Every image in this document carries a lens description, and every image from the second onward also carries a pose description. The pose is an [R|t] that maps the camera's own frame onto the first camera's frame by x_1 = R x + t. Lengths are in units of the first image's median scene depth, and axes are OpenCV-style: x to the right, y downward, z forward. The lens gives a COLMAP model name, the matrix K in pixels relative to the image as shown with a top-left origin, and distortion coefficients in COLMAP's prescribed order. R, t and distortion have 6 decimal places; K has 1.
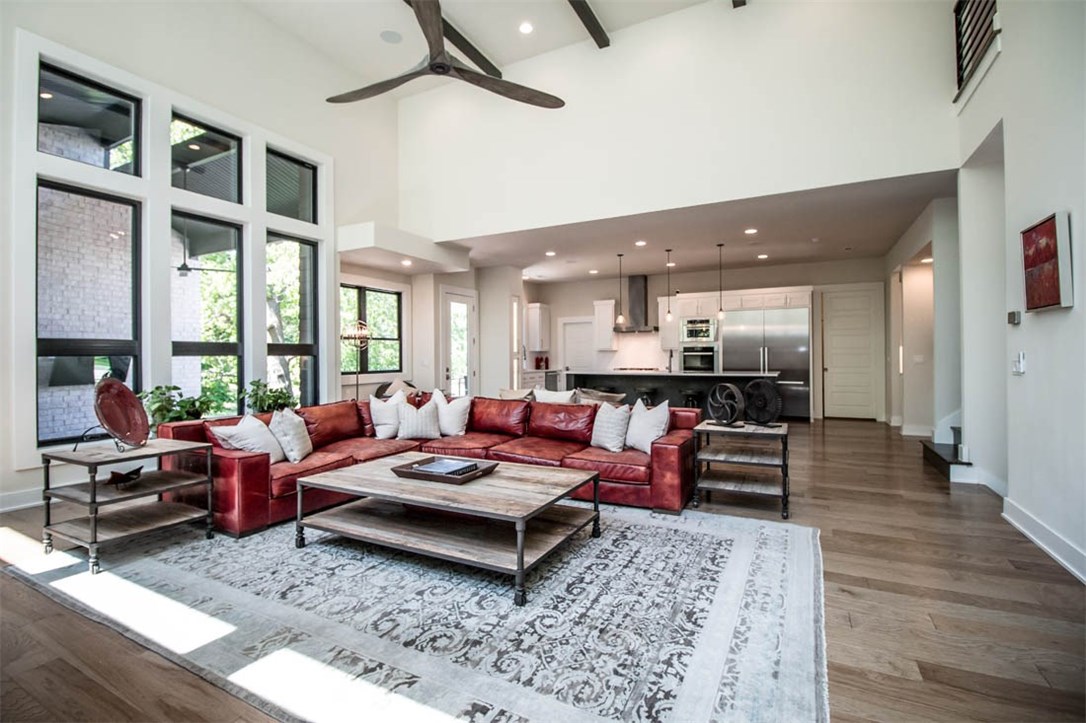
lens RADIAL K [[497.5, 0, 540.0], [0, 497.5, 354.2], [0, 0, 1]] dist [0.000266, -0.000147]
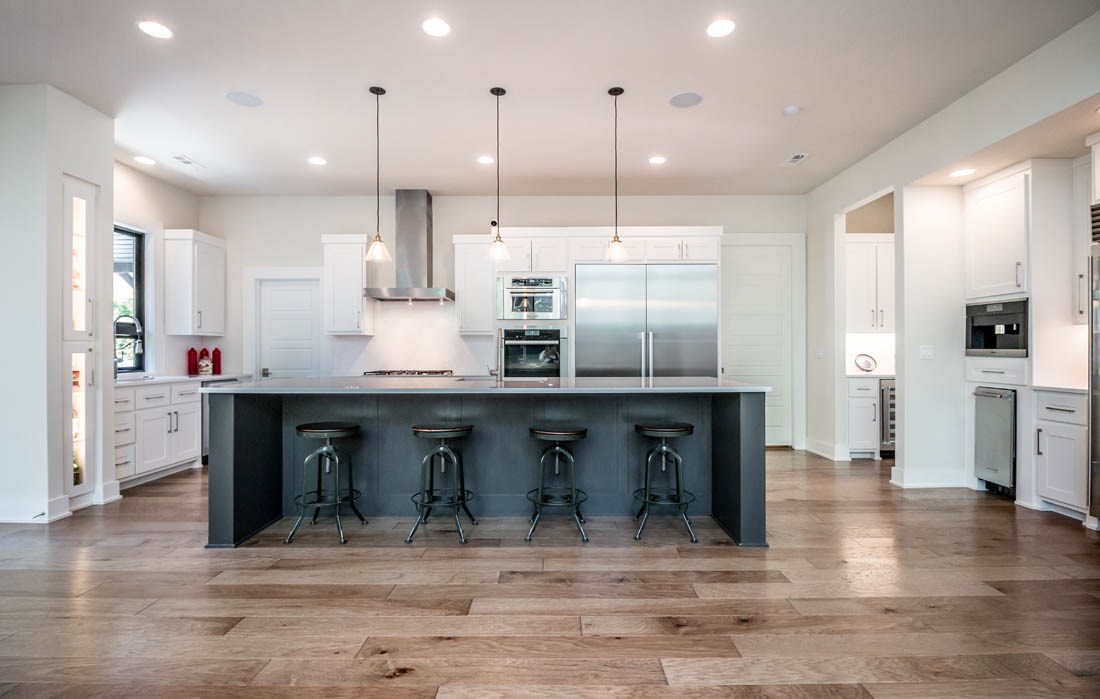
lens RADIAL K [[539.0, 0, 564.6], [0, 539.0, 350.5], [0, 0, 1]] dist [-0.001746, -0.000418]
pose [[0.883186, 0.005772, 0.468988, 0.079854], [-0.005148, 0.999983, -0.002613, 0.008667], [-0.468996, -0.000107, 0.883201, 0.473769]]
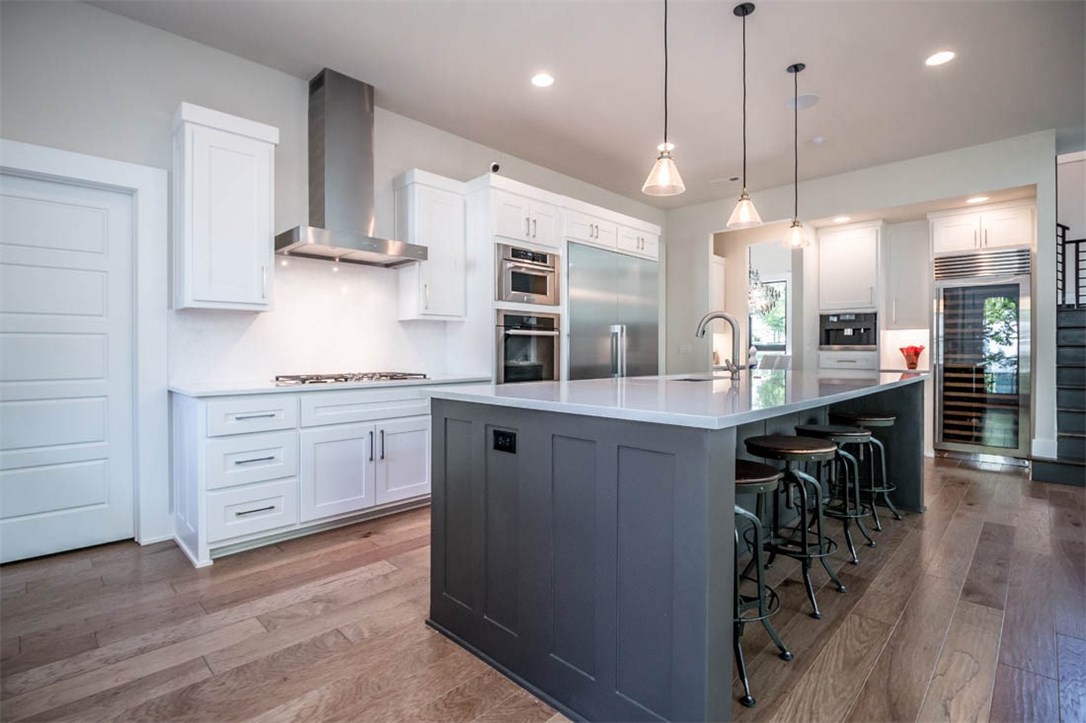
lens RADIAL K [[510.4, 0, 537.8], [0, 510.4, 354.7], [0, 0, 1]] dist [-0.004031, -0.001016]
pose [[0.285865, 0.002533, 0.958267, -0.087449], [-0.003293, 0.999993, -0.001661, 0.017888], [-0.958264, -0.002681, 0.285871, 0.865420]]
